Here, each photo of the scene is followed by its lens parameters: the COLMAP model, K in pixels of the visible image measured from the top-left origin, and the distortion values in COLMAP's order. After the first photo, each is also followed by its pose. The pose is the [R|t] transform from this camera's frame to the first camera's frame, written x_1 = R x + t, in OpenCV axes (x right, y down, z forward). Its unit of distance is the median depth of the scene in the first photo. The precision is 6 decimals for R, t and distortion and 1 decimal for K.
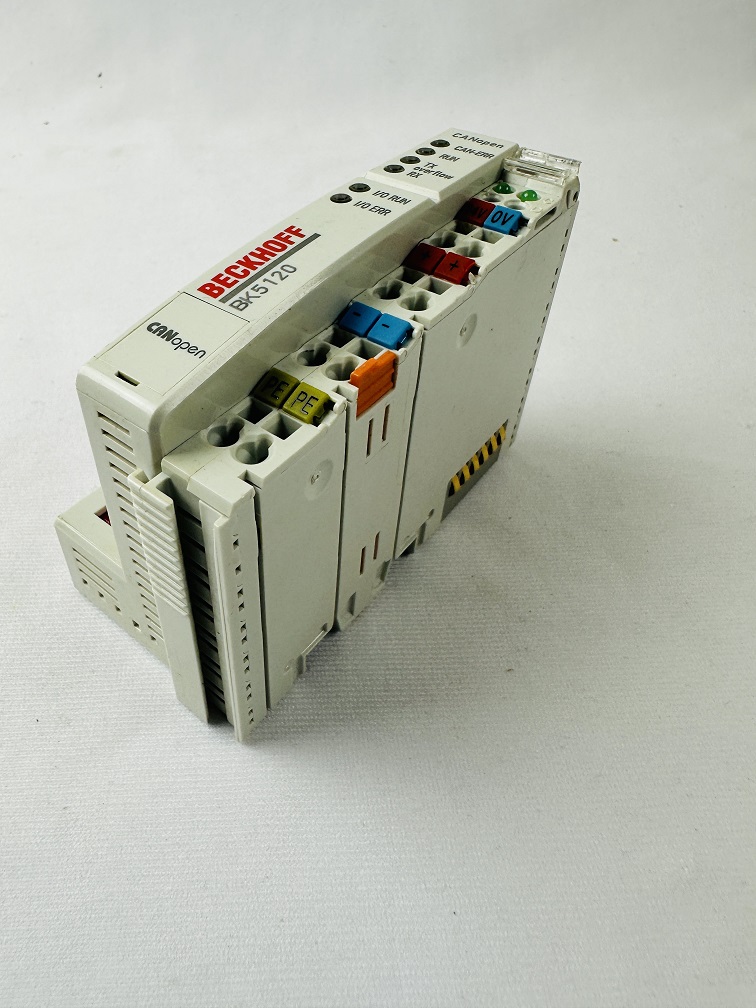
lens RADIAL K [[721.4, 0, 279.2], [0, 721.4, 450.1], [0, 0, 1]] dist [-0.005126, -0.001883]
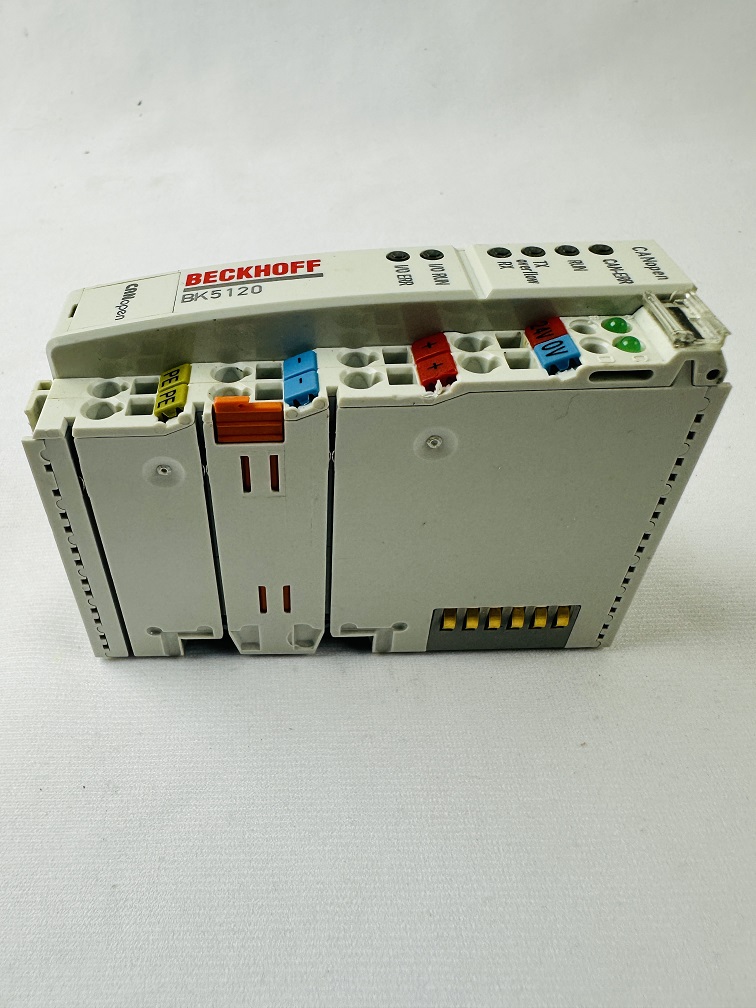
lens RADIAL K [[721.4, 0, 279.2], [0, 721.4, 450.1], [0, 0, 1]] dist [-0.005126, -0.001883]
pose [[0.651573, 0.492619, -0.576870, 0.678614], [-0.498109, 0.851382, 0.164426, -0.221161], [0.572136, 0.180209, 0.800115, 0.216252]]
